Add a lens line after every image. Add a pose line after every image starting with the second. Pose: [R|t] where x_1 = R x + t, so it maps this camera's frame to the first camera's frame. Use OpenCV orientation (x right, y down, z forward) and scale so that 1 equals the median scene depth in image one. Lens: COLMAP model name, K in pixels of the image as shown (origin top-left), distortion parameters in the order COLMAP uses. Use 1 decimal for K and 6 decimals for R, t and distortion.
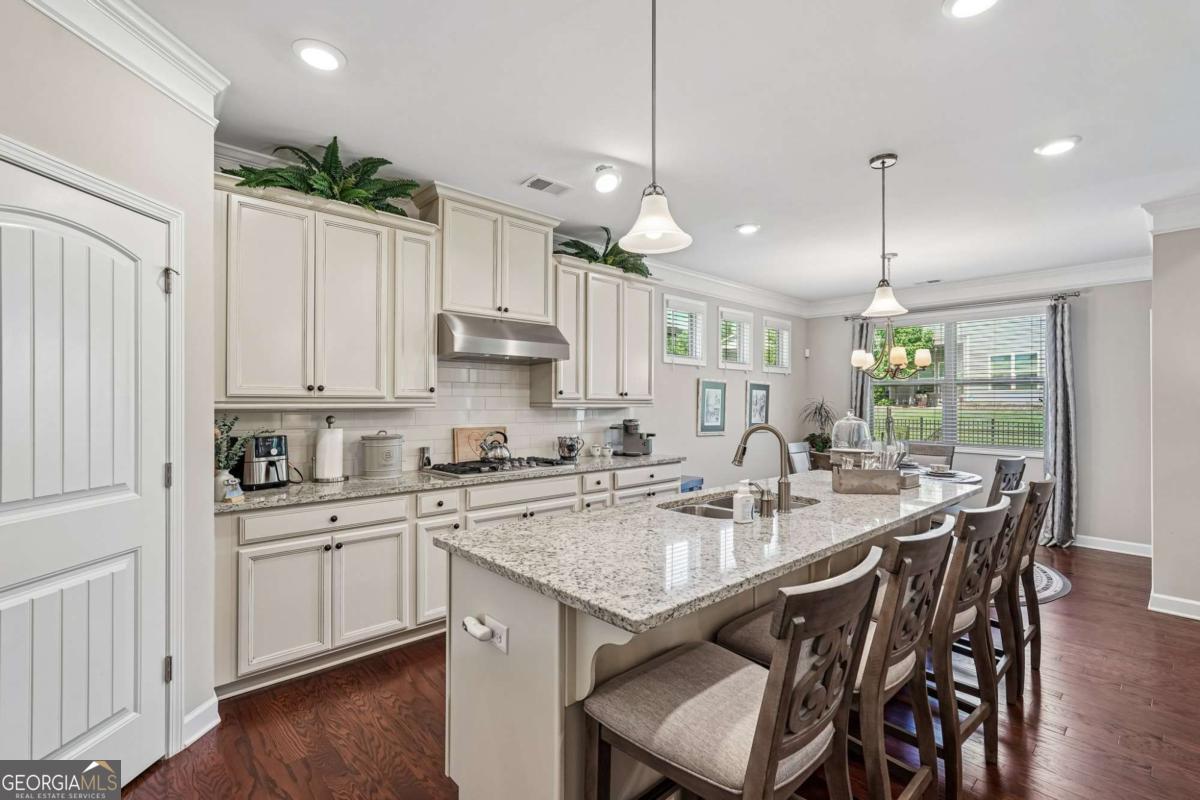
lens RADIAL K [[543.2, 0, 606.5], [0, 543.2, 401.5], [0, 0, 1]] dist [-0.000104, 0.006057]
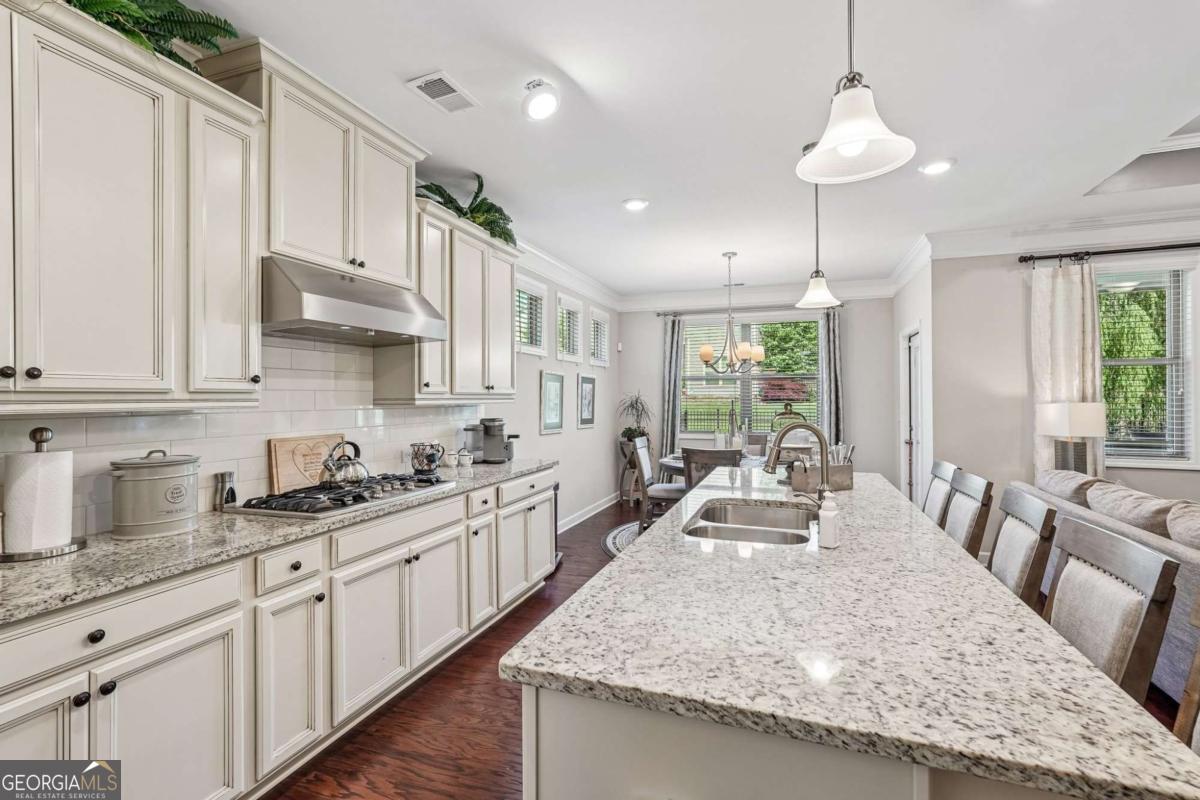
lens RADIAL K [[543.2, 0, 603.8], [0, 543.2, 395.2], [0, 0, 1]] dist [-0.000104, 0.006057]
pose [[0.887455, -0.005256, 0.460863, -0.232731], [0.005807, 0.999983, 0.000223, -0.001171], [-0.460857, 0.002478, 0.887471, 0.249712]]
